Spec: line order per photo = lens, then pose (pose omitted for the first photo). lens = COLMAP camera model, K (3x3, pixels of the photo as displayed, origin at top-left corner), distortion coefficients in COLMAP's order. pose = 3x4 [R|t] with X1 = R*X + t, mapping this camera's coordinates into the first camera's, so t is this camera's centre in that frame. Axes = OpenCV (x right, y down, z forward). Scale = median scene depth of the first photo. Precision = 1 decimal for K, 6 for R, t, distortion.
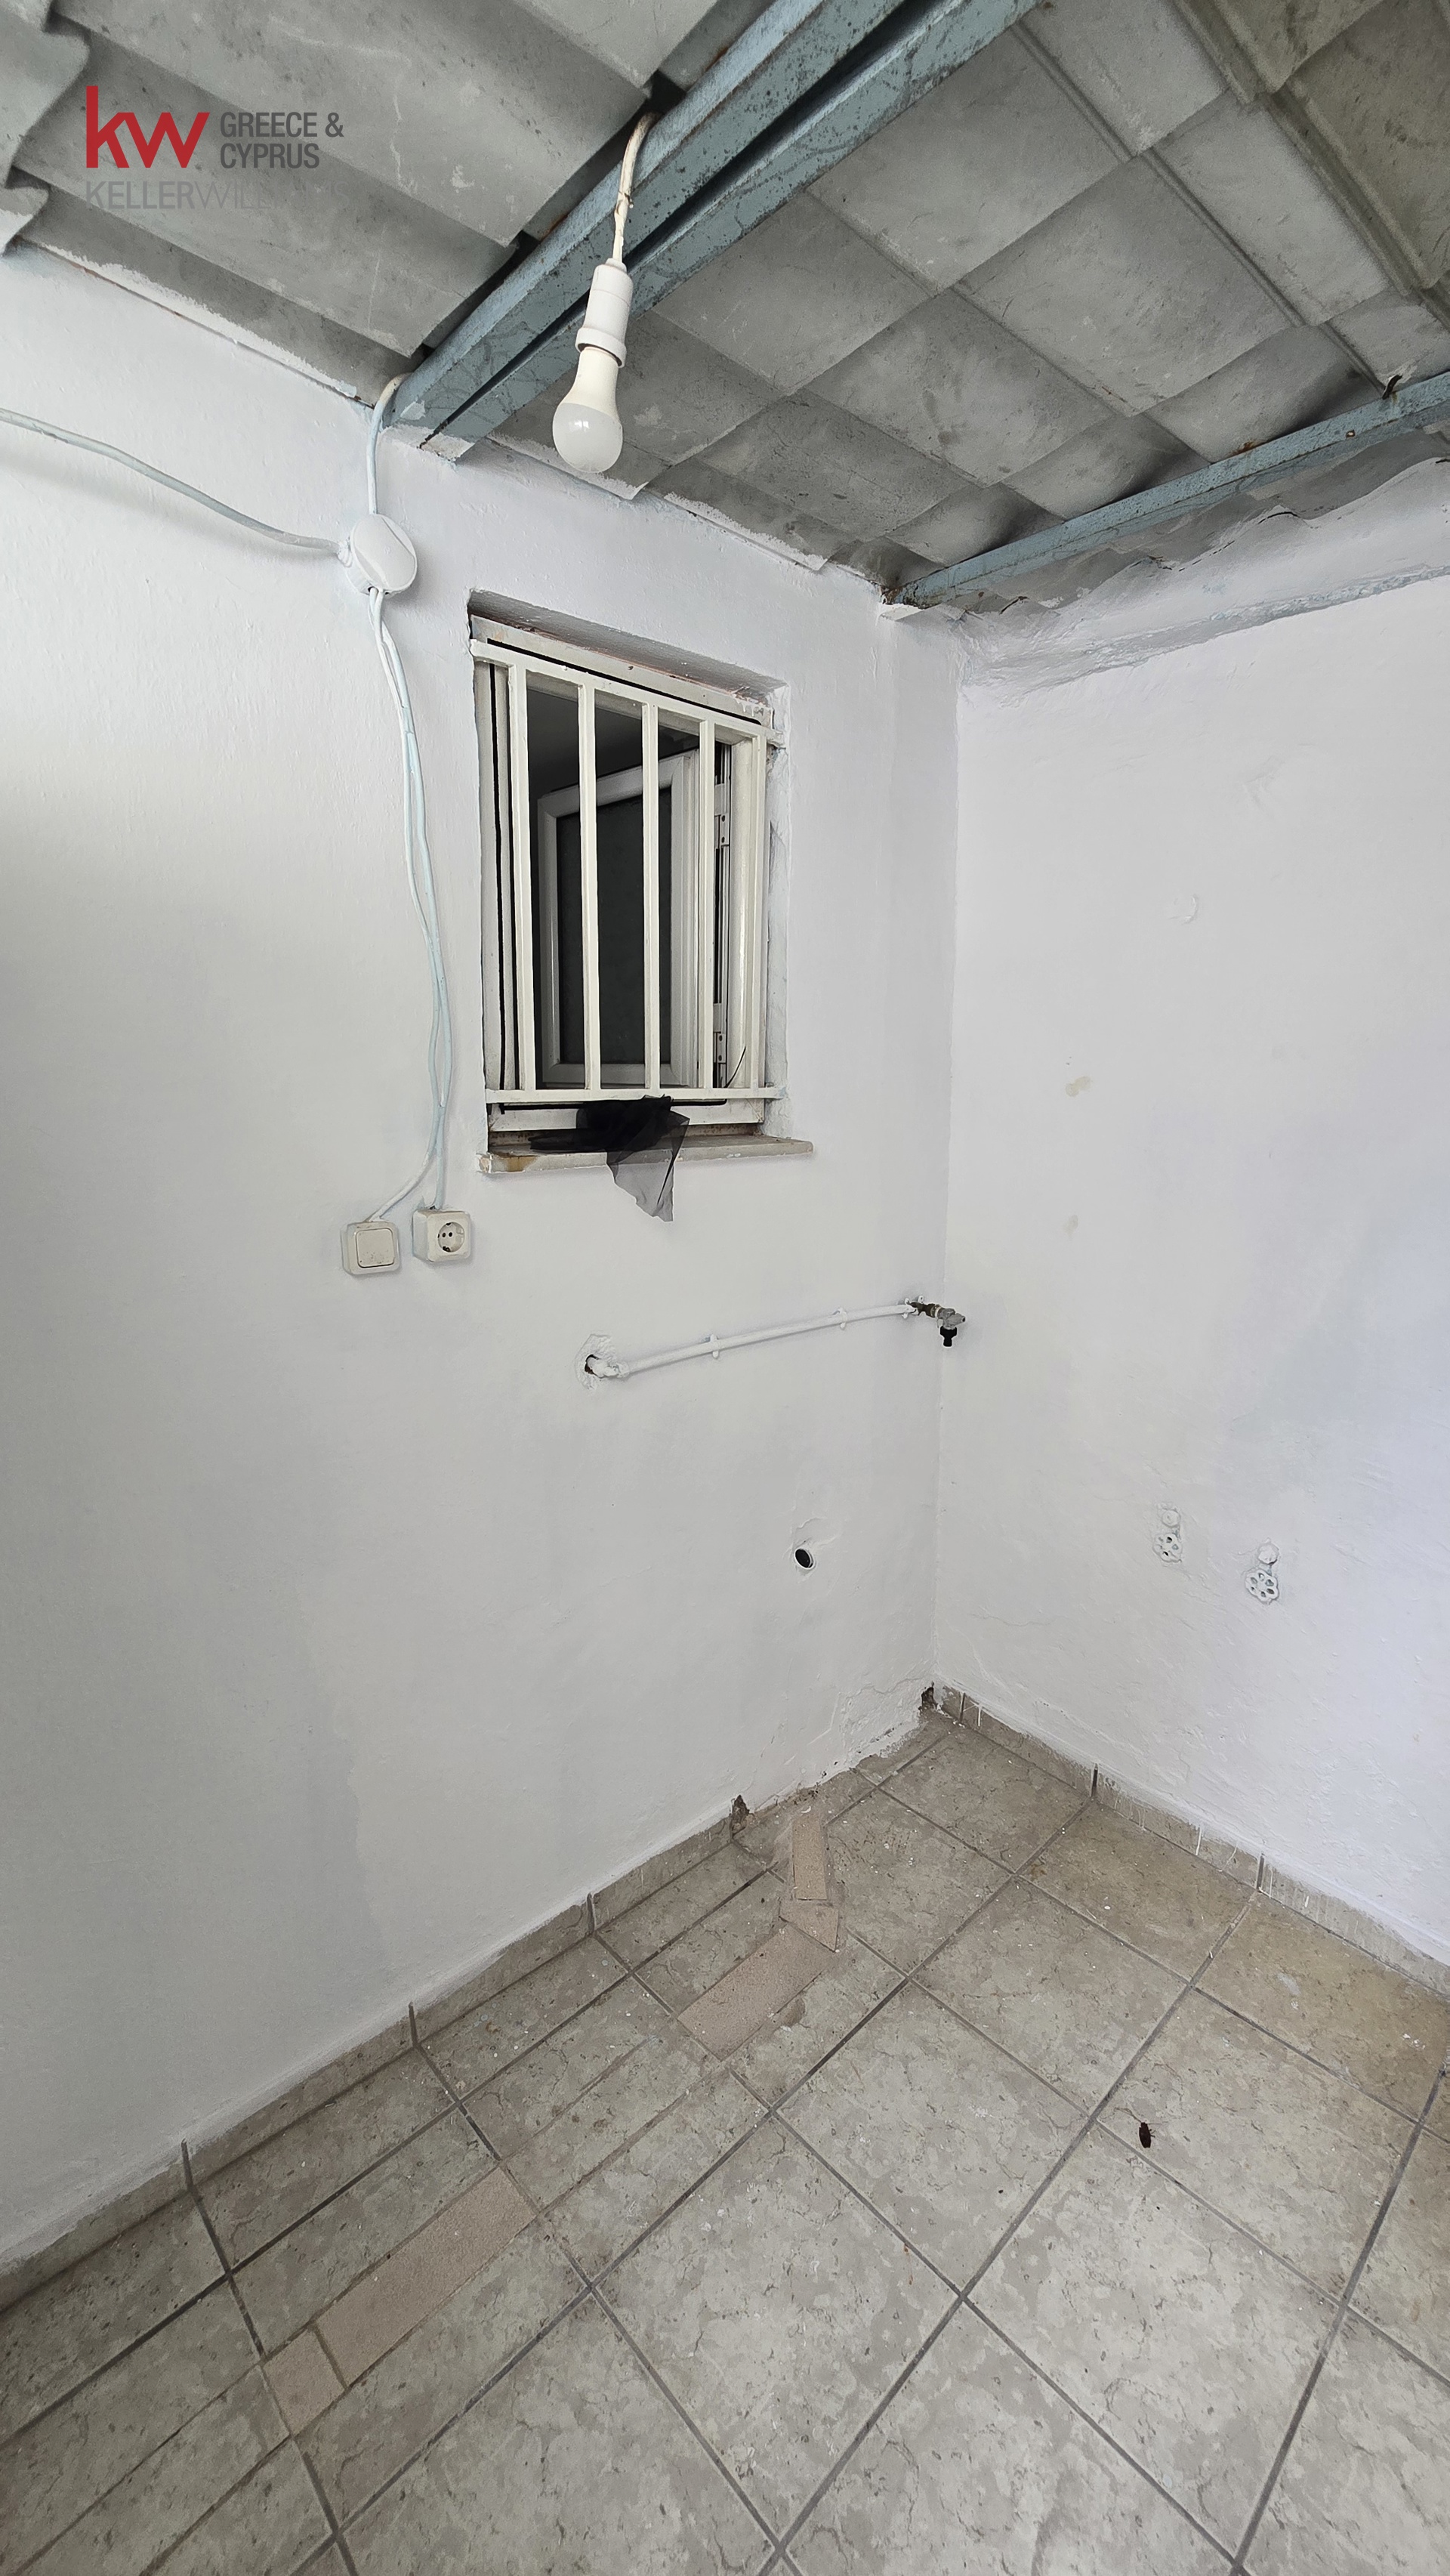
lens RADIAL K [[1058.8, 0, 734.3], [0, 1058.8, 1279.8], [0, 0, 1]] dist [-0.001573, 0.001466]
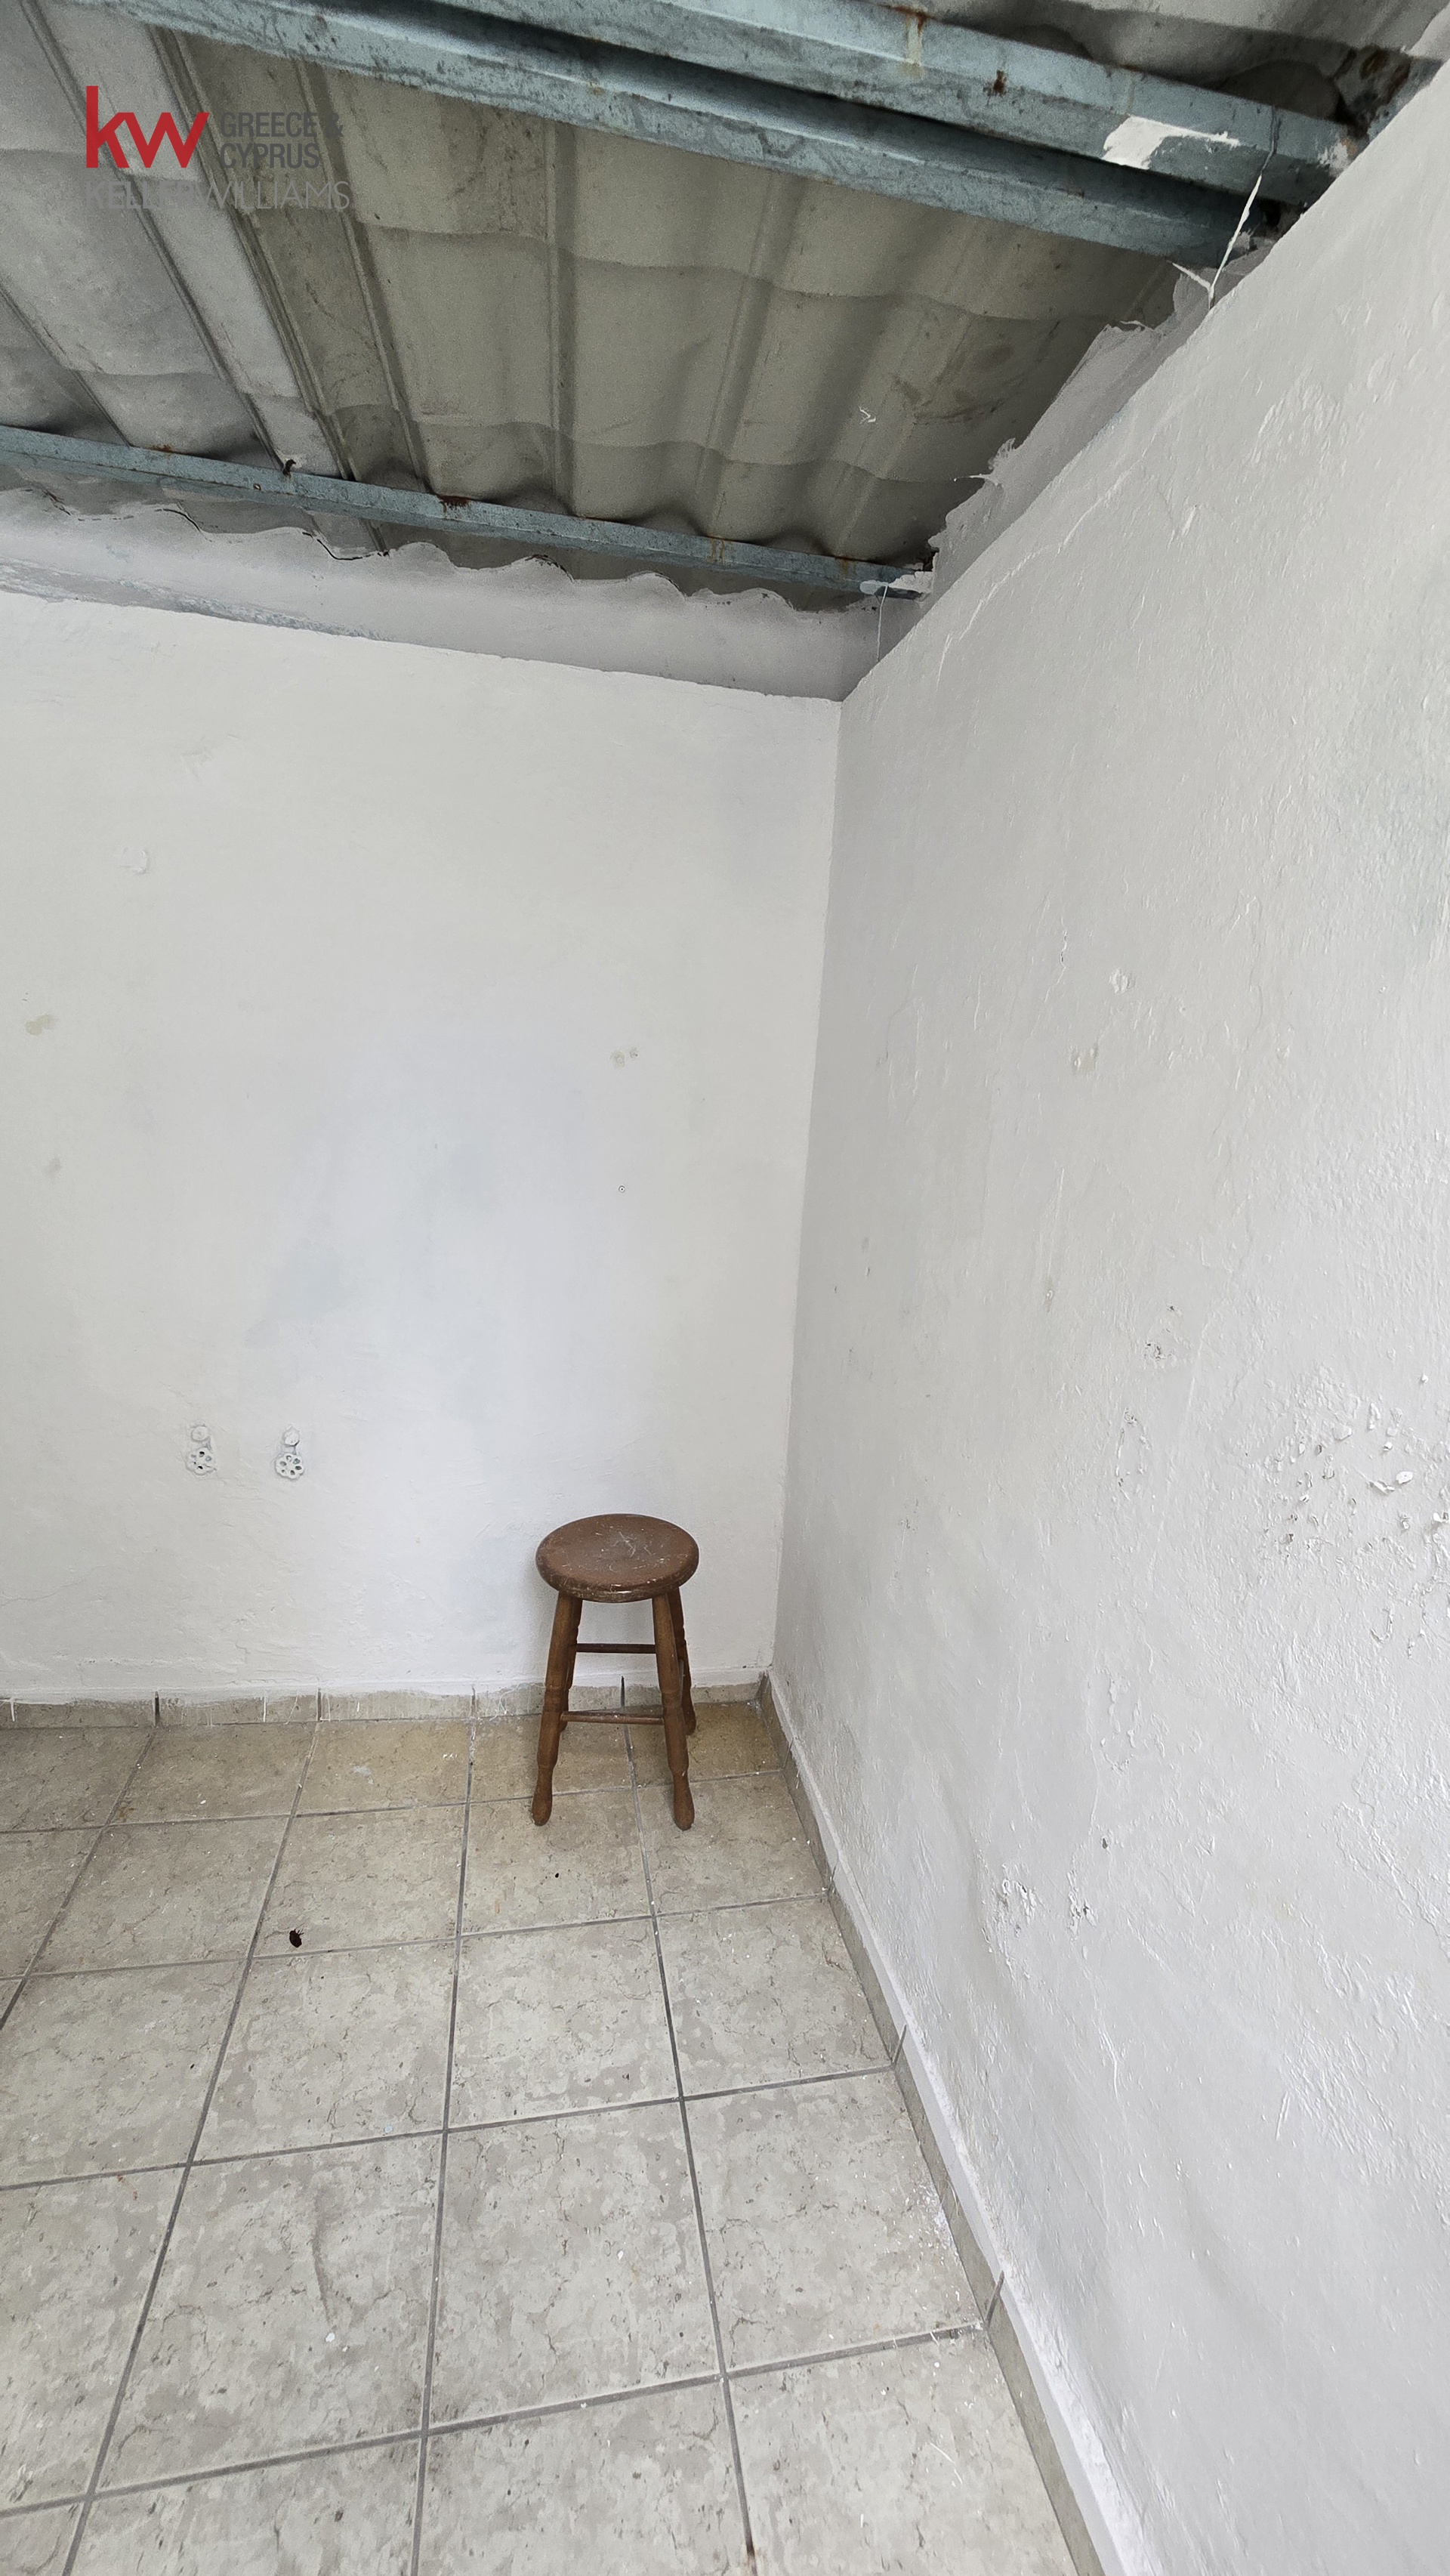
lens RADIAL K [[1058.8, 0, 714.0], [0, 1058.8, 1284.2], [0, 0, 1]] dist [-0.001573, 0.001466]
pose [[0.545265, -0.138200, 0.826793, -0.209949], [0.110358, 0.989566, 0.092627, 0.037604], [-0.830968, 0.040737, 0.554827, -0.053130]]
